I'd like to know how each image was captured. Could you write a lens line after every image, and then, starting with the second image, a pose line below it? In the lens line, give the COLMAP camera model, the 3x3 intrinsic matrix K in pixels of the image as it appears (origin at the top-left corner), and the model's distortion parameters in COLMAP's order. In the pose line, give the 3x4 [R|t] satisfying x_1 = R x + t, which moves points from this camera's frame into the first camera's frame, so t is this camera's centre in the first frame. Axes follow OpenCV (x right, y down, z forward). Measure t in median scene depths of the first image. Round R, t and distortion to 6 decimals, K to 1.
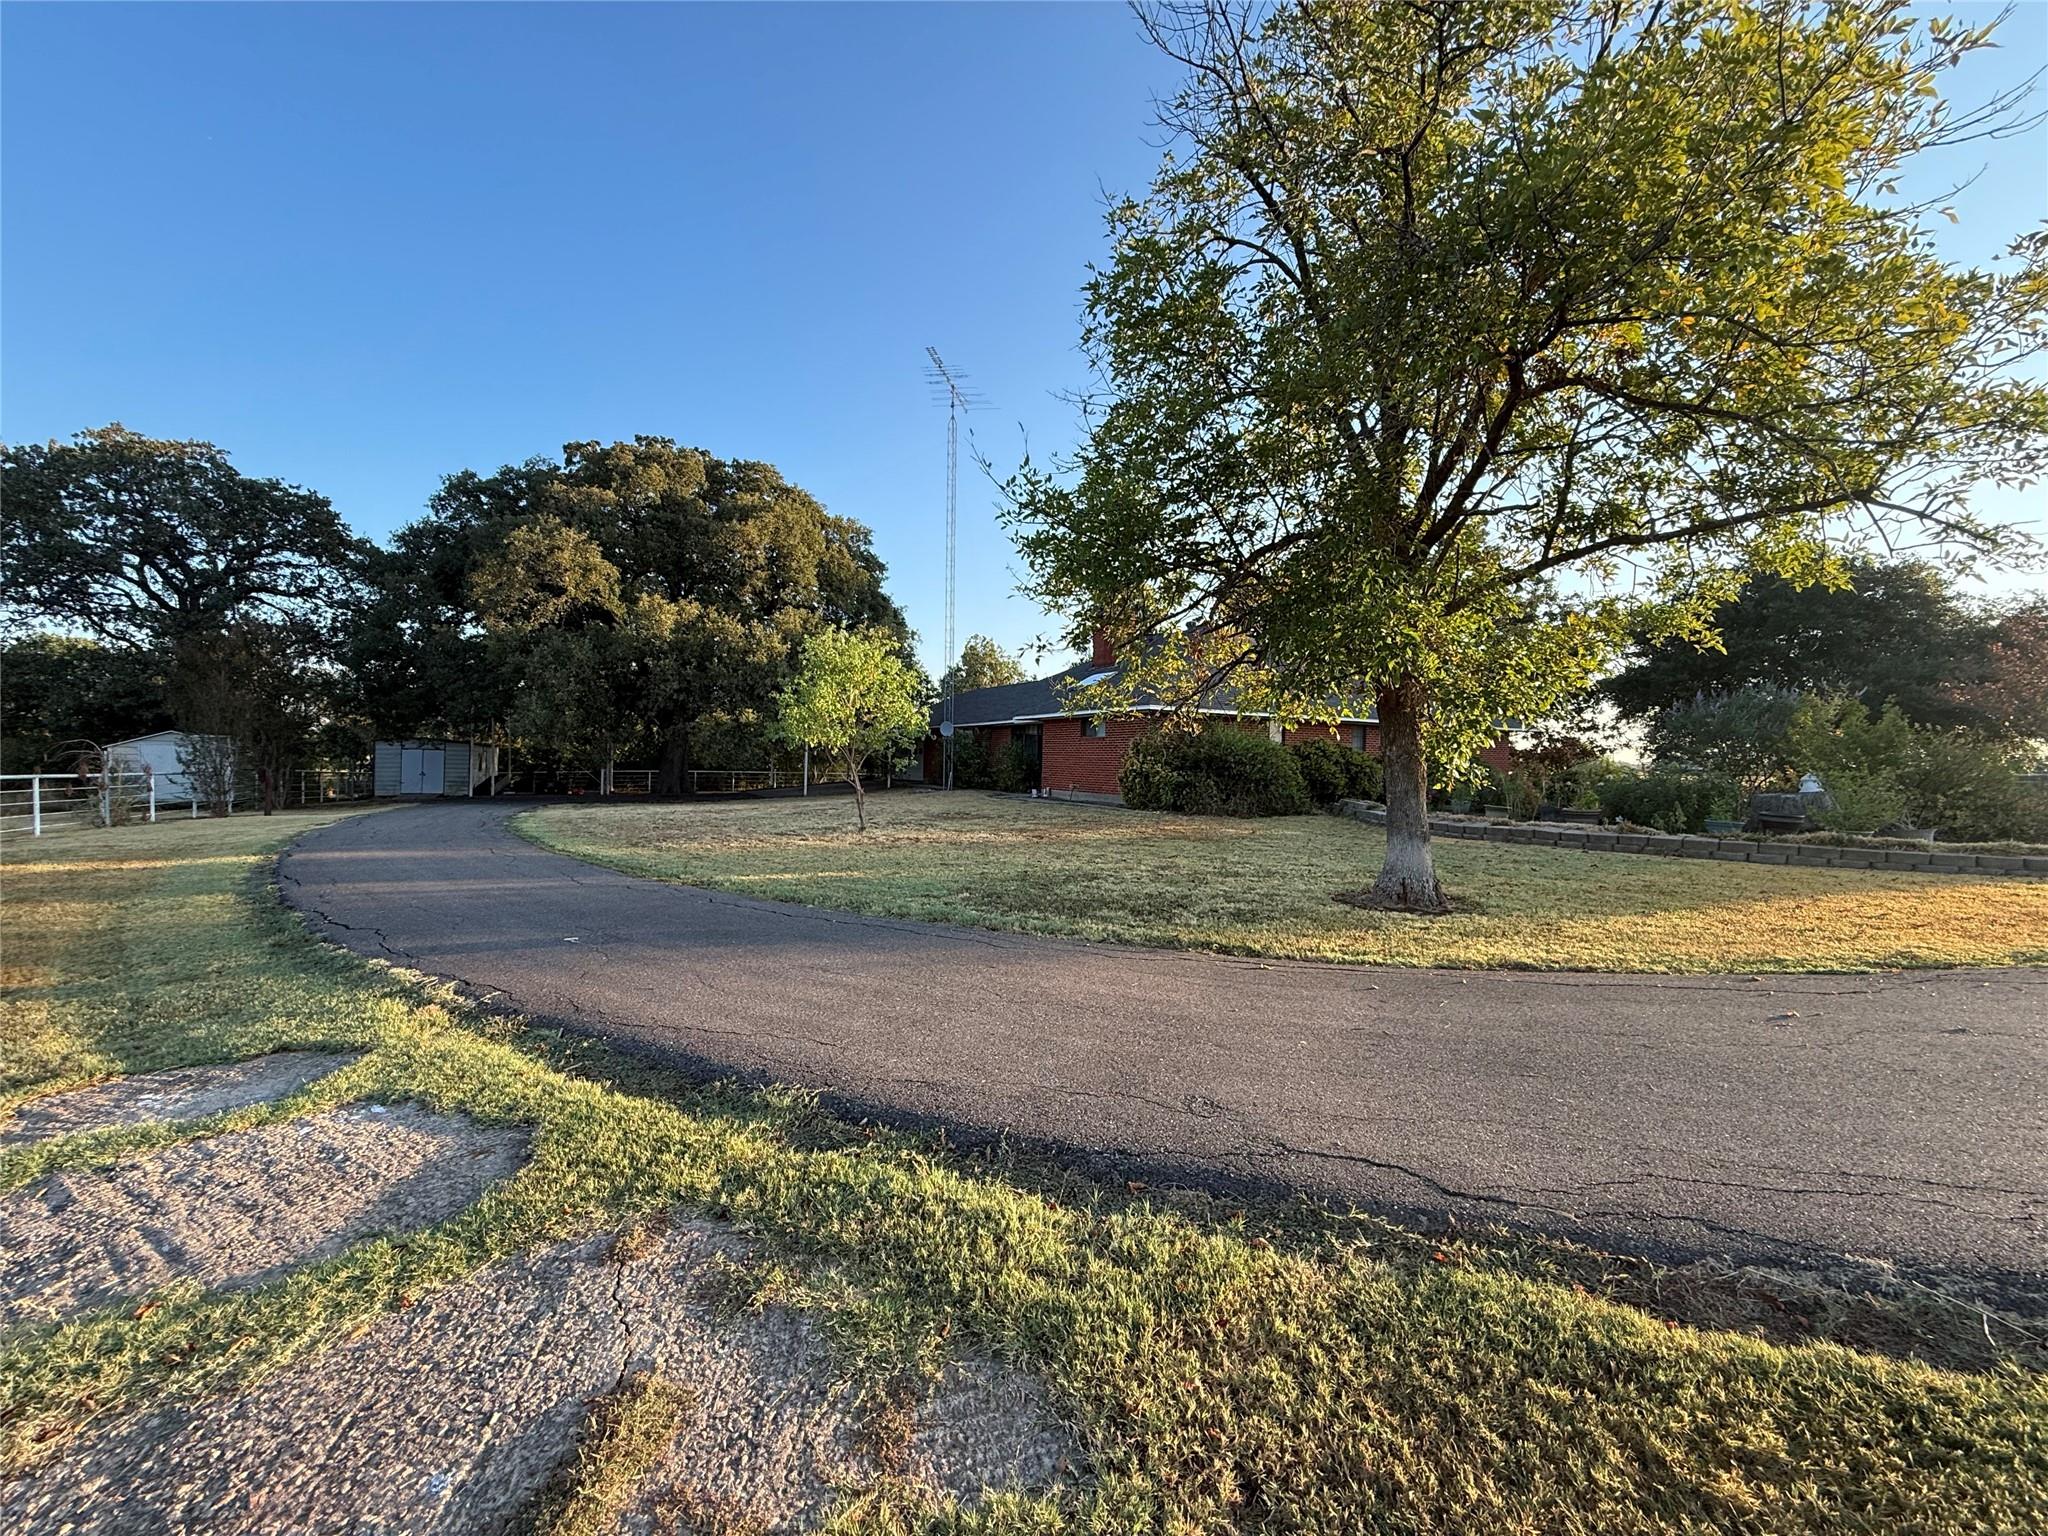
lens RADIAL K [[813.8, 0, 1021.4], [0, 813.8, 772.1], [0, 0, 1]] dist [0.000421, 0.000200]
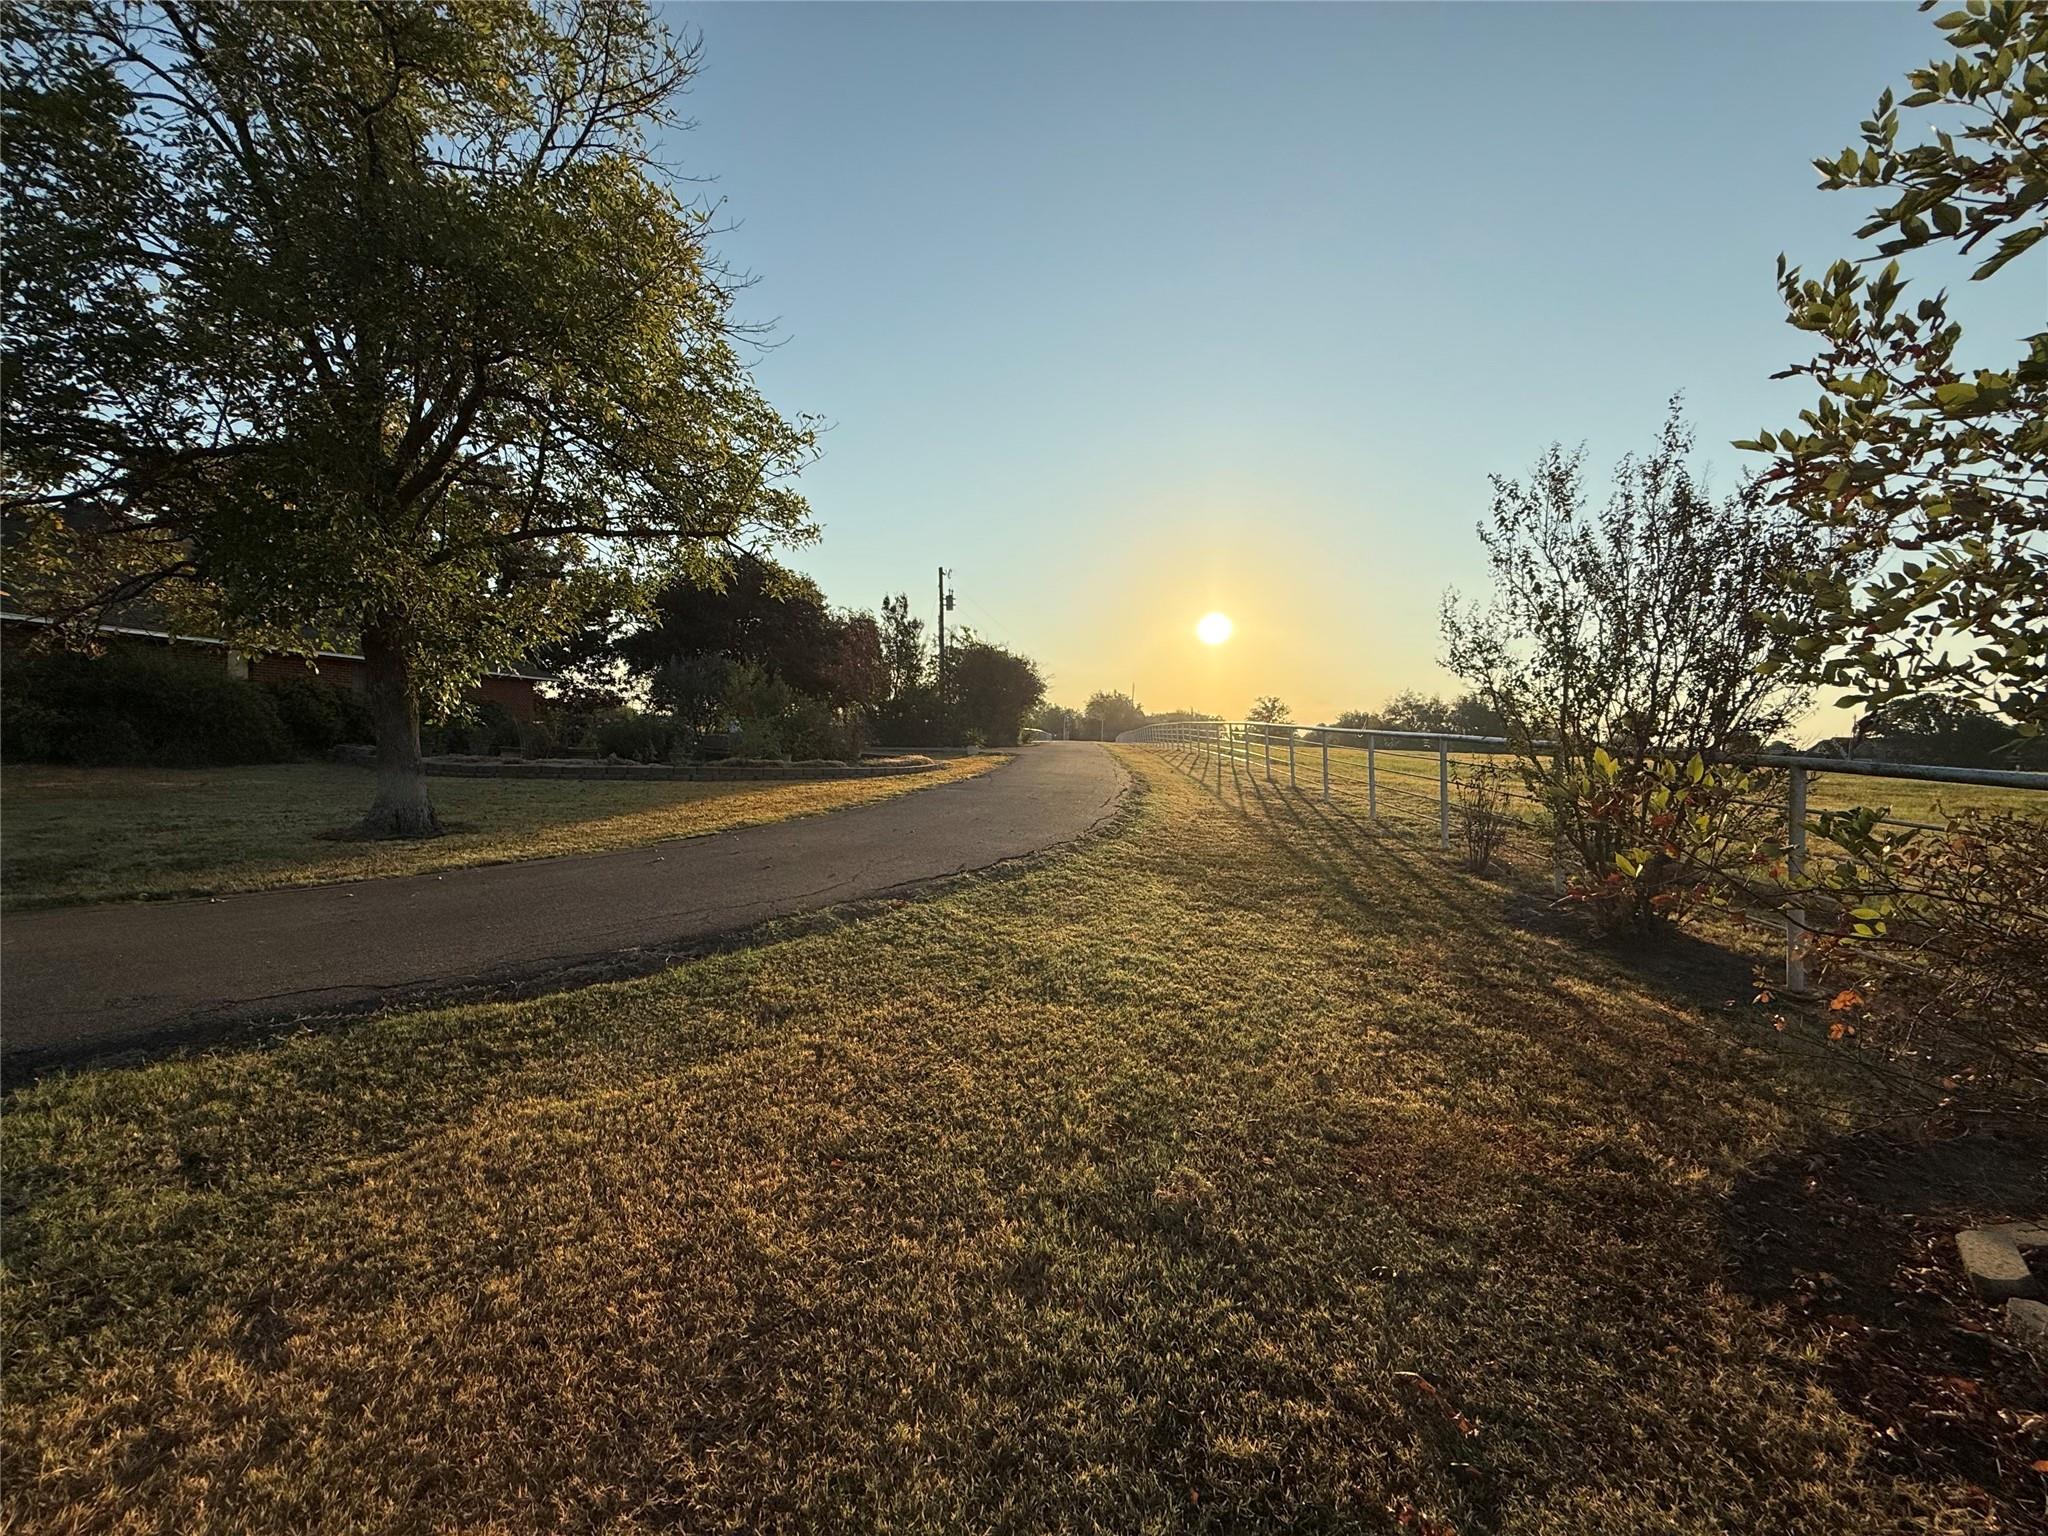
lens RADIAL K [[813.8, 0, 1019.7], [0, 813.8, 768.1], [0, 0, 1]] dist [0.000421, 0.000200]
pose [[0.488237, -0.040209, 0.871785, -0.049190], [-0.008216, 0.998682, 0.050664, 0.016853], [-0.872673, -0.031898, 0.487263, -0.203620]]
